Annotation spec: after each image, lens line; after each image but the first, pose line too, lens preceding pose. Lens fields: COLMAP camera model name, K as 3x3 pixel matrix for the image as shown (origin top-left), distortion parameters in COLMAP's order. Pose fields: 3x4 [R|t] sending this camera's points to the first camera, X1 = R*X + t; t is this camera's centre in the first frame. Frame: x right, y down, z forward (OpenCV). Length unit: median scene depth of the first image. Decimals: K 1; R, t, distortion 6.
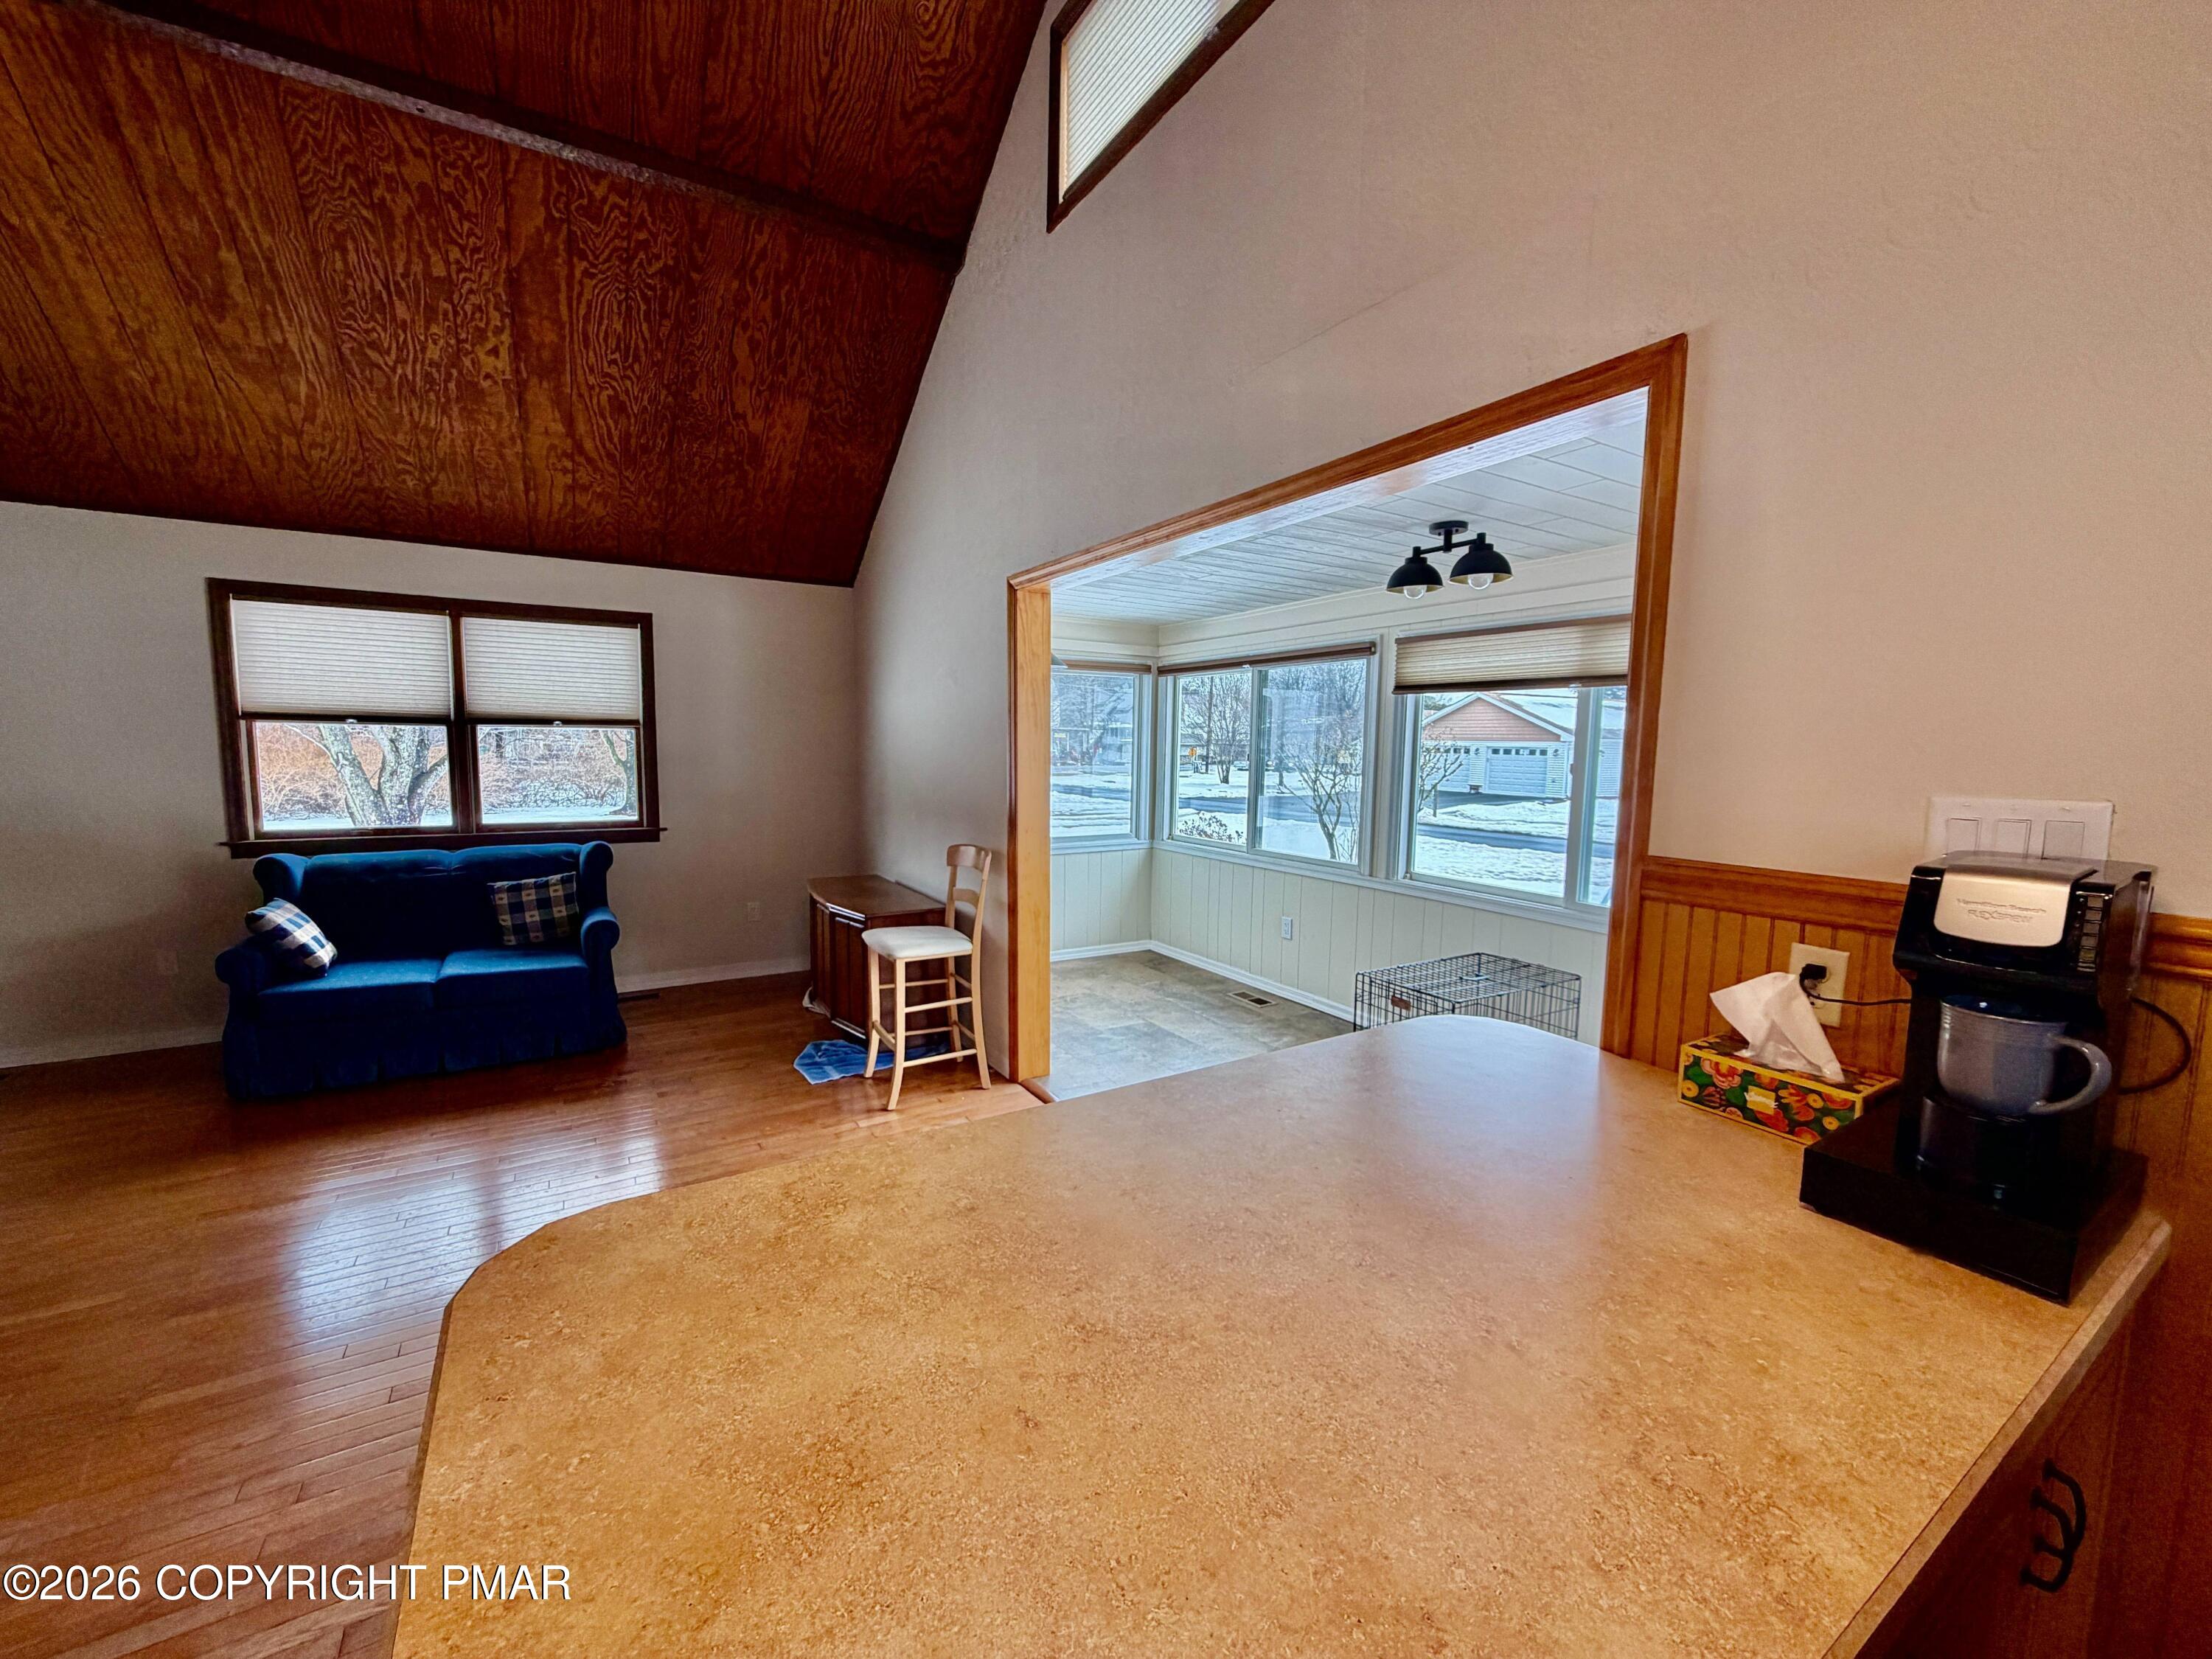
lens RADIAL K [[885.1, 0, 1114.6], [0, 885.1, 827.9], [0, 0, 1]] dist [-0.002968, 0.000270]
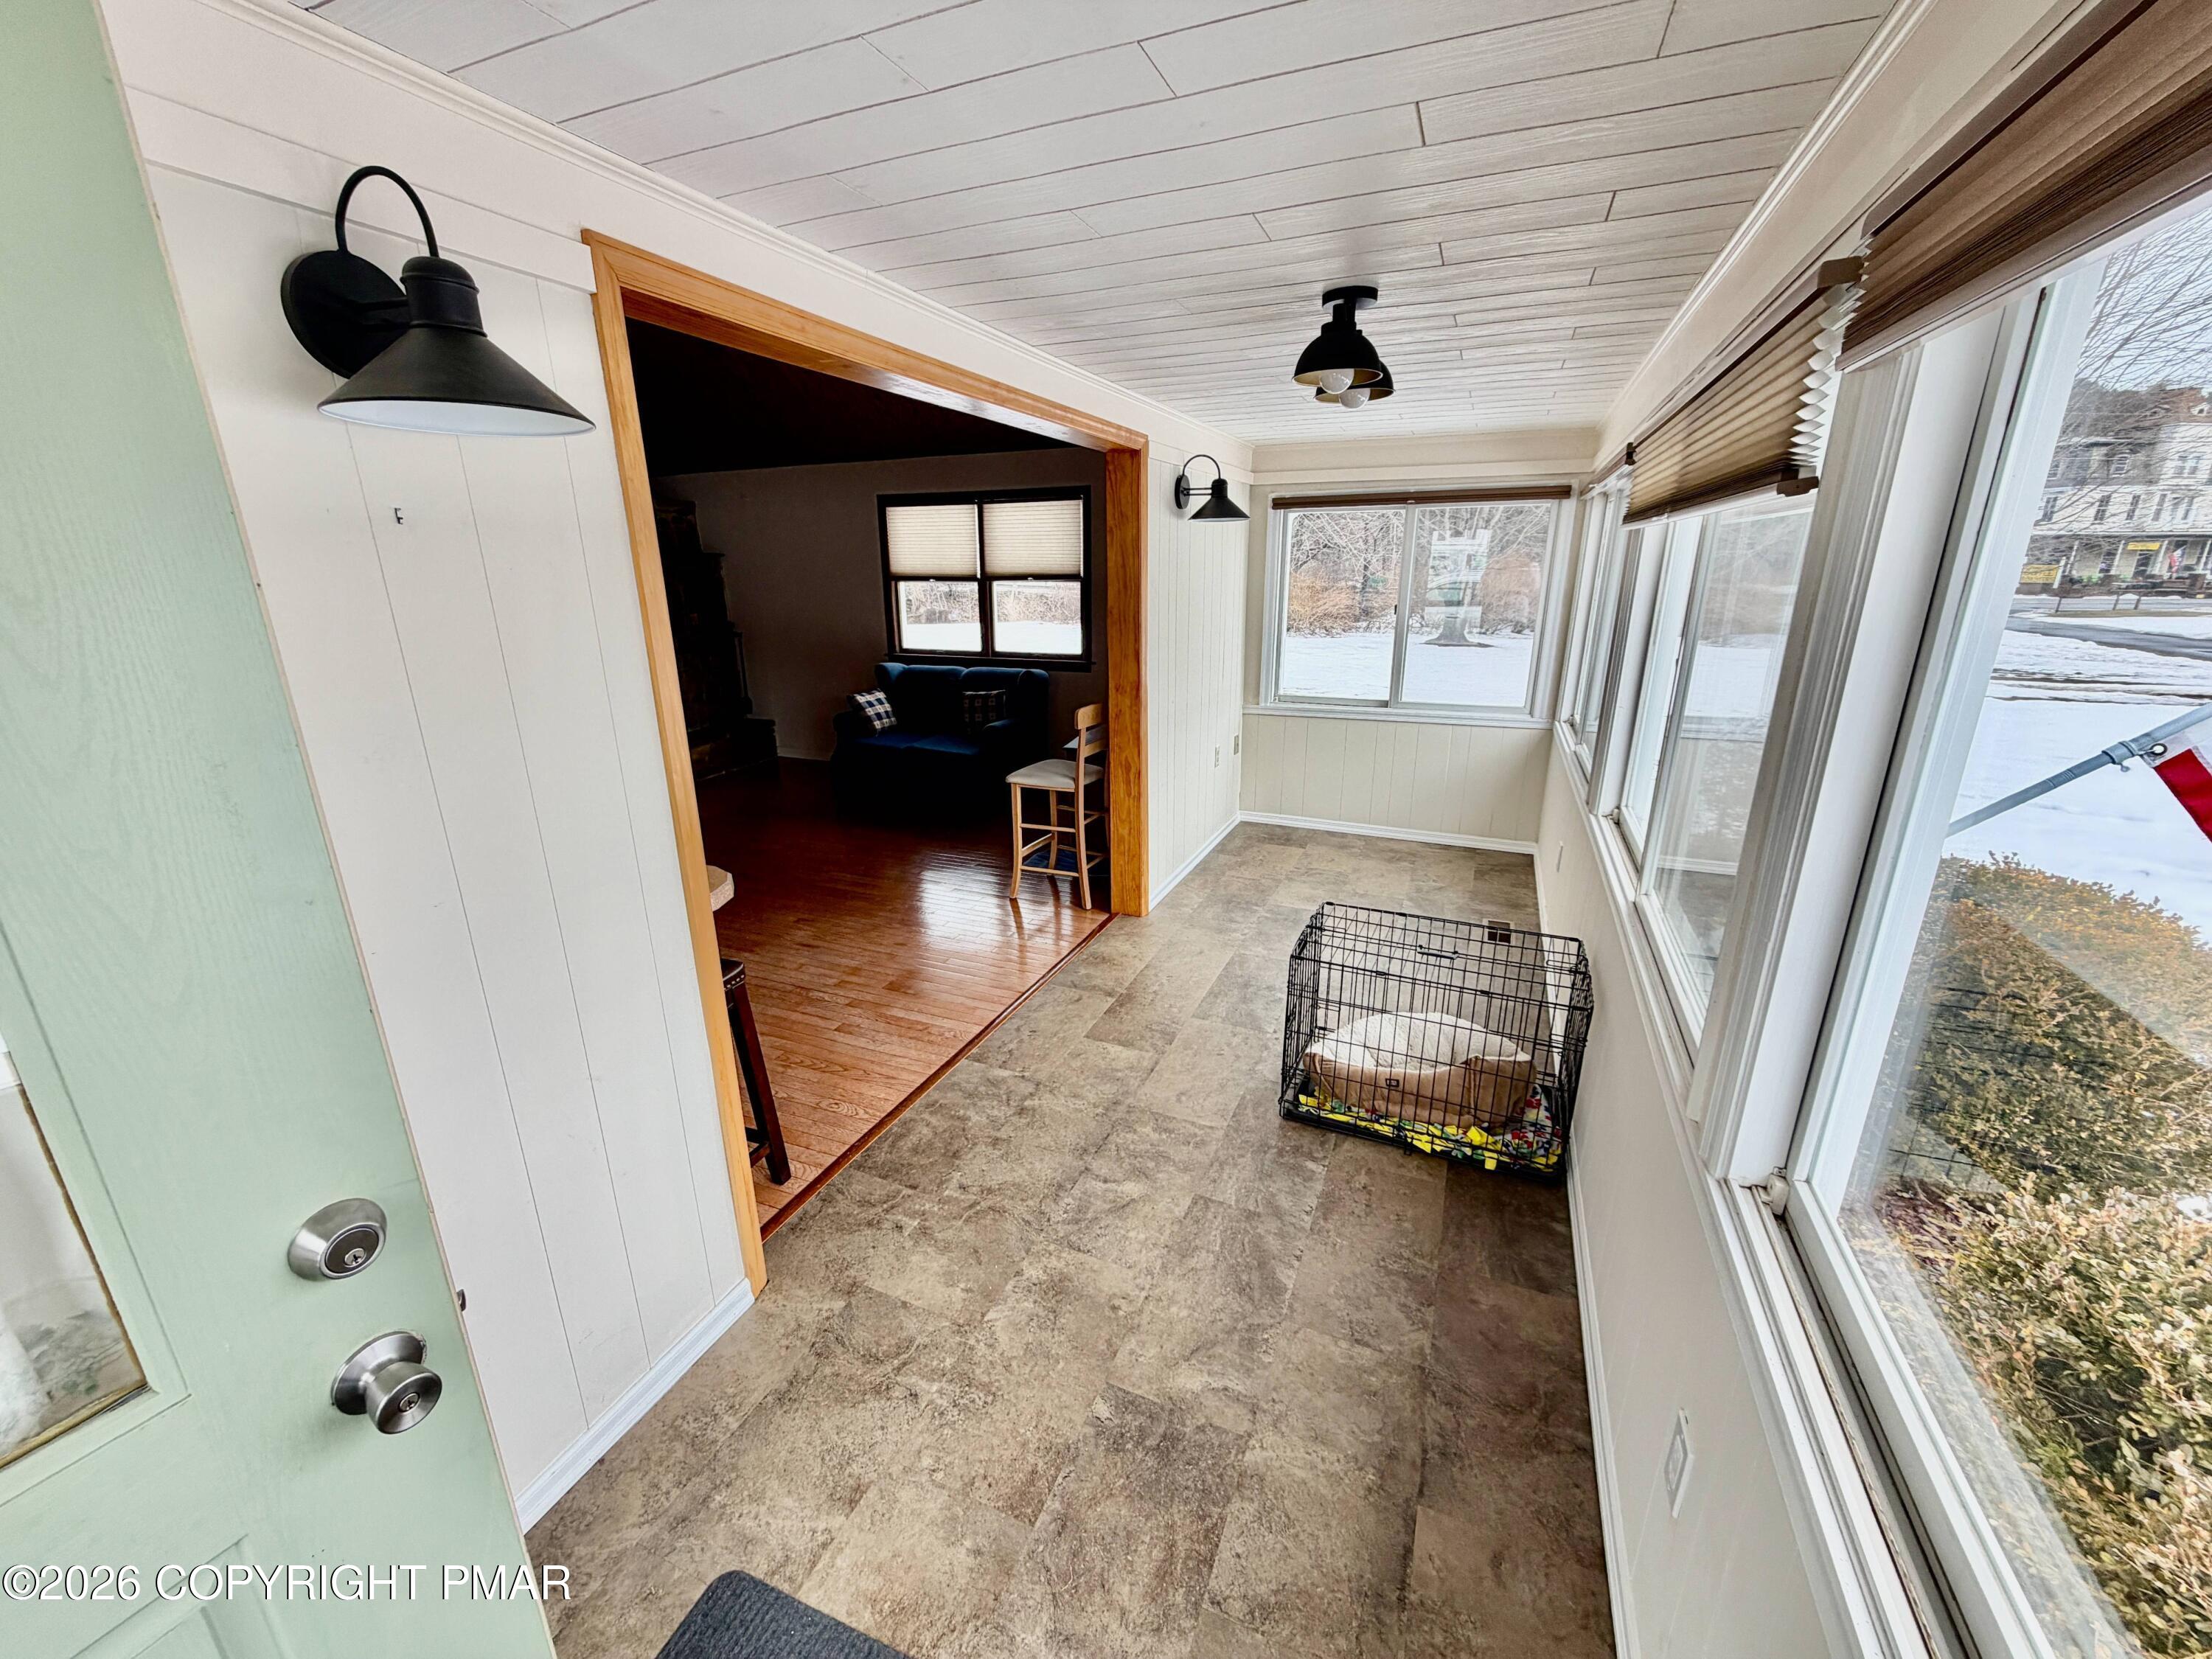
lens RADIAL K [[885.1, 0, 1112.2], [0, 885.1, 837.5], [0, 0, 1]] dist [-0.002968, 0.000270]
pose [[0.560154, 0.218561, -0.799036, 0.677523], [-0.064892, 0.973180, 0.220702, -0.044426], [0.825843, -0.071776, 0.559314, 0.348635]]
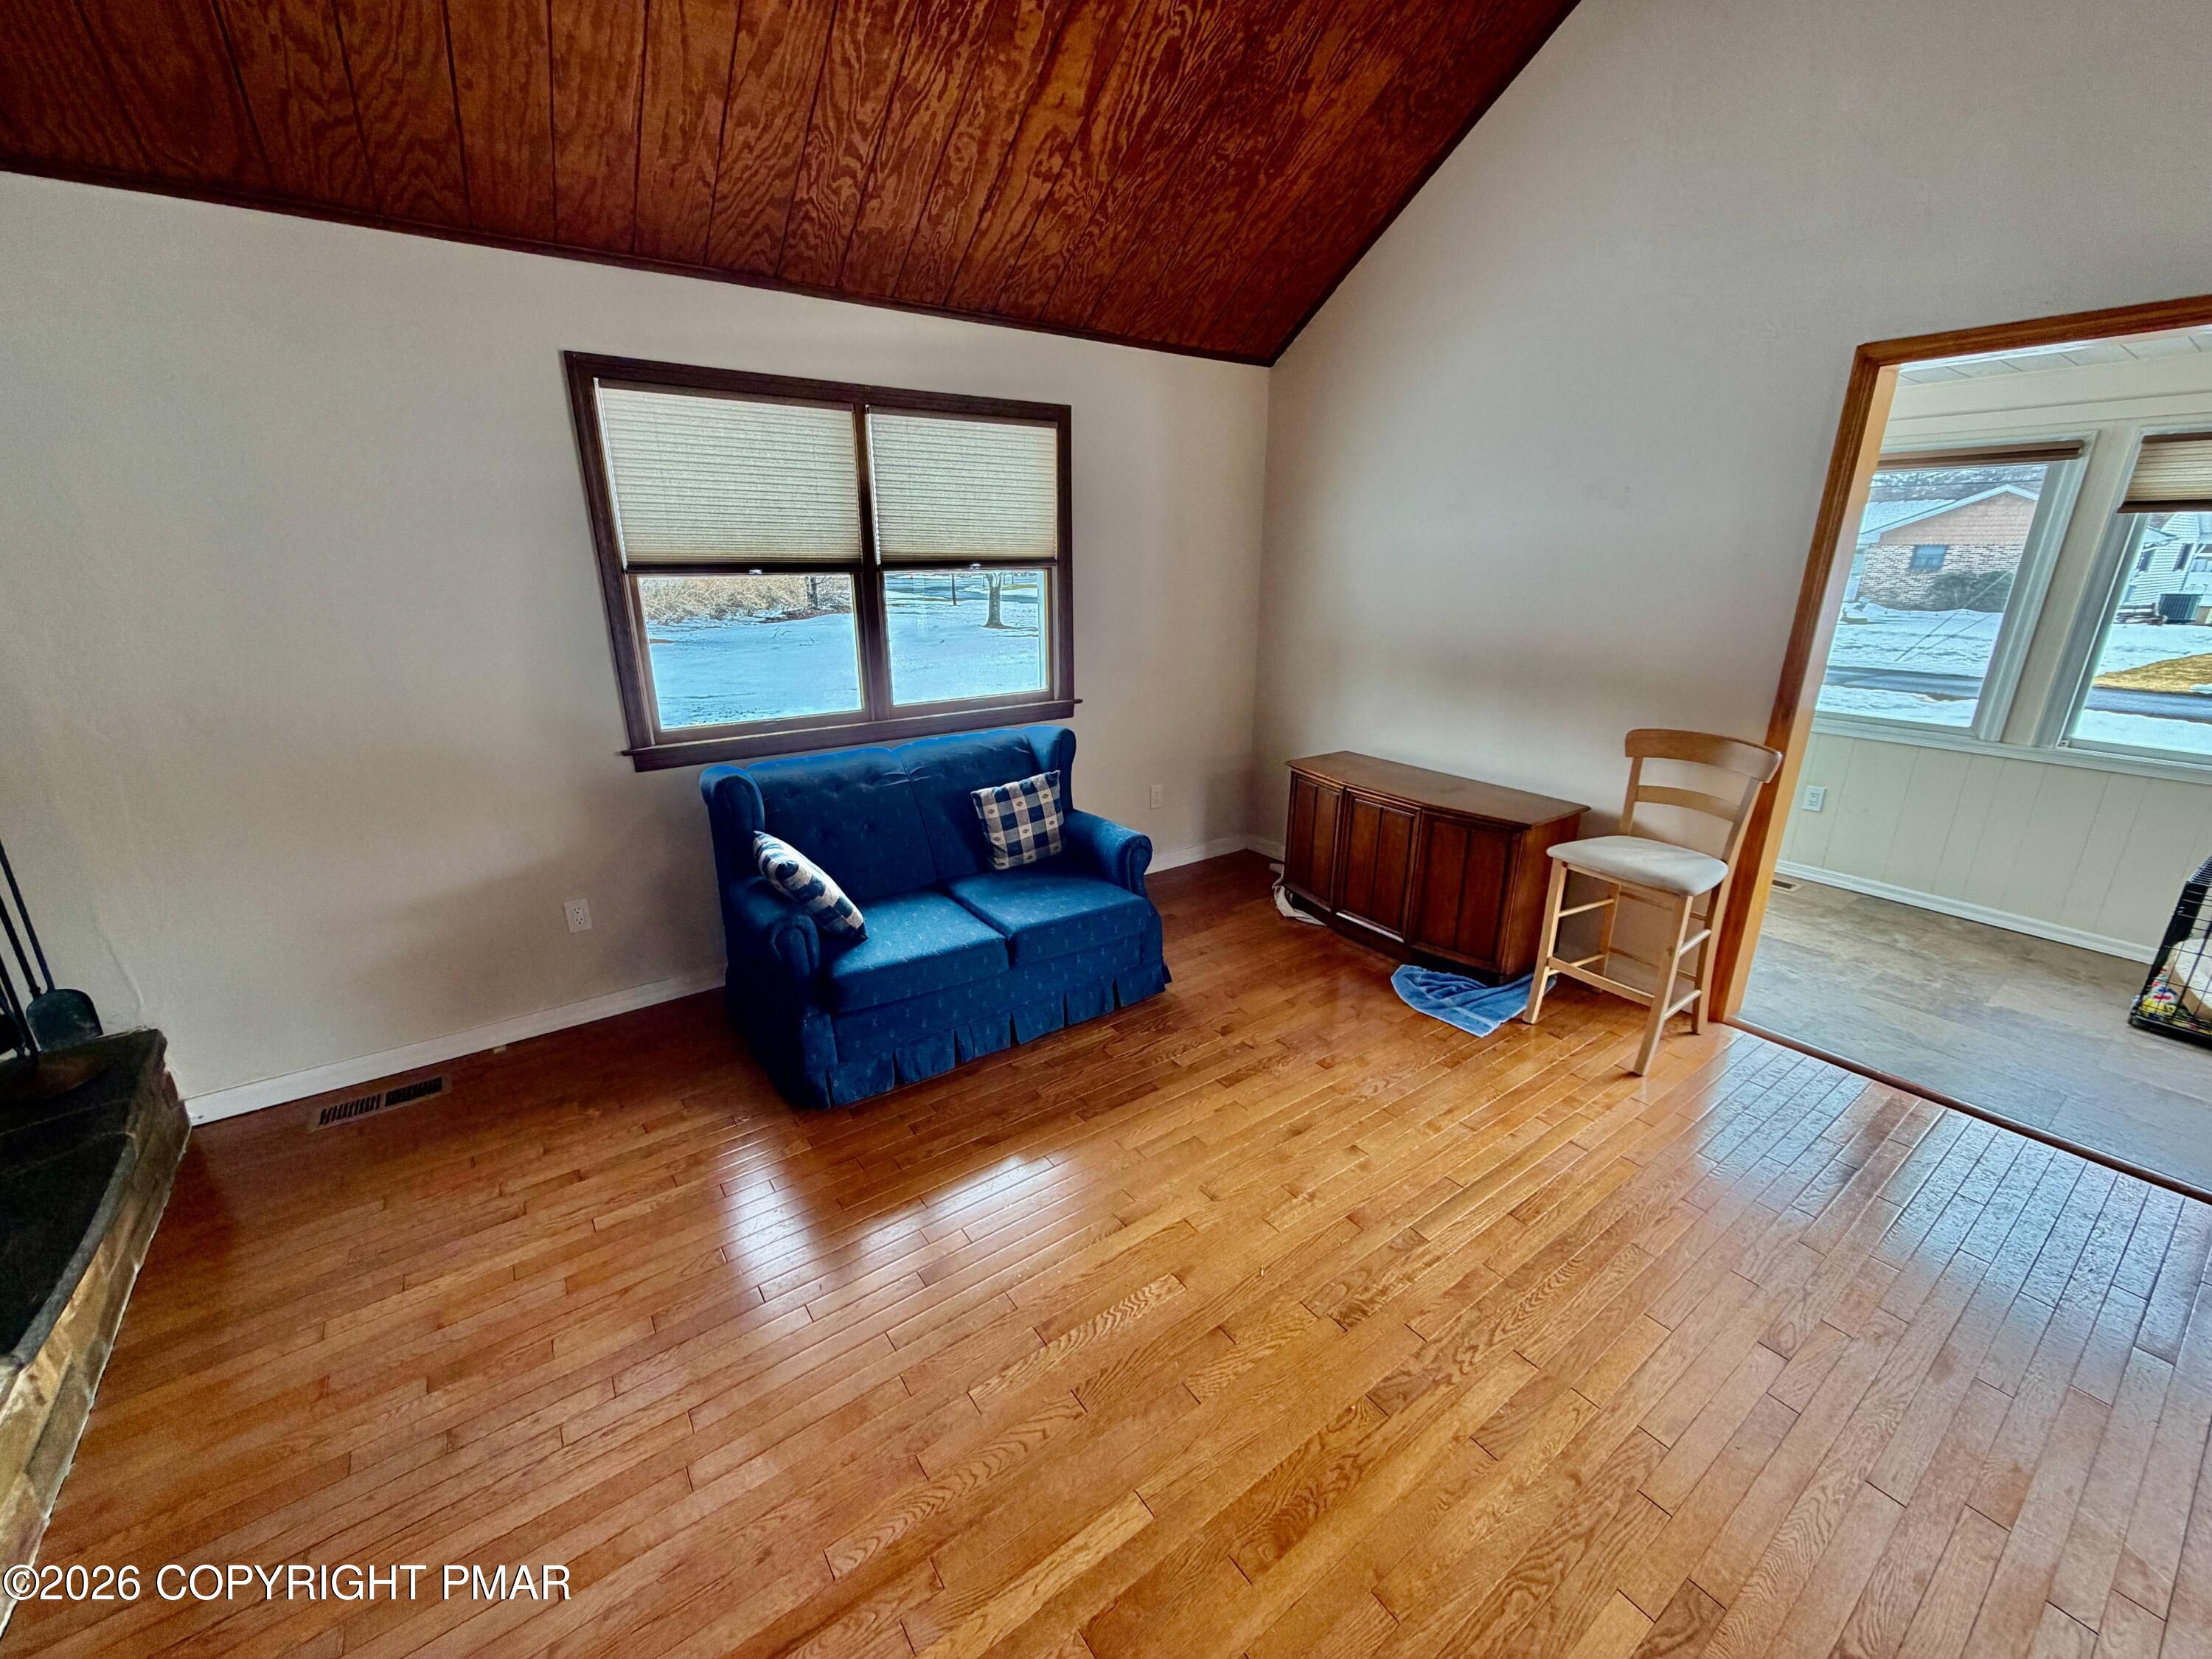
lens RADIAL K [[885.1, 0, 1106.4], [0, 885.1, 827.7], [0, 0, 1]] dist [-0.002968, 0.000270]
pose [[0.997552, -0.034940, 0.060581, -0.633529], [0.021539, 0.977638, 0.209189, -0.062126], [-0.066535, -0.207372, 0.975997, 0.245050]]
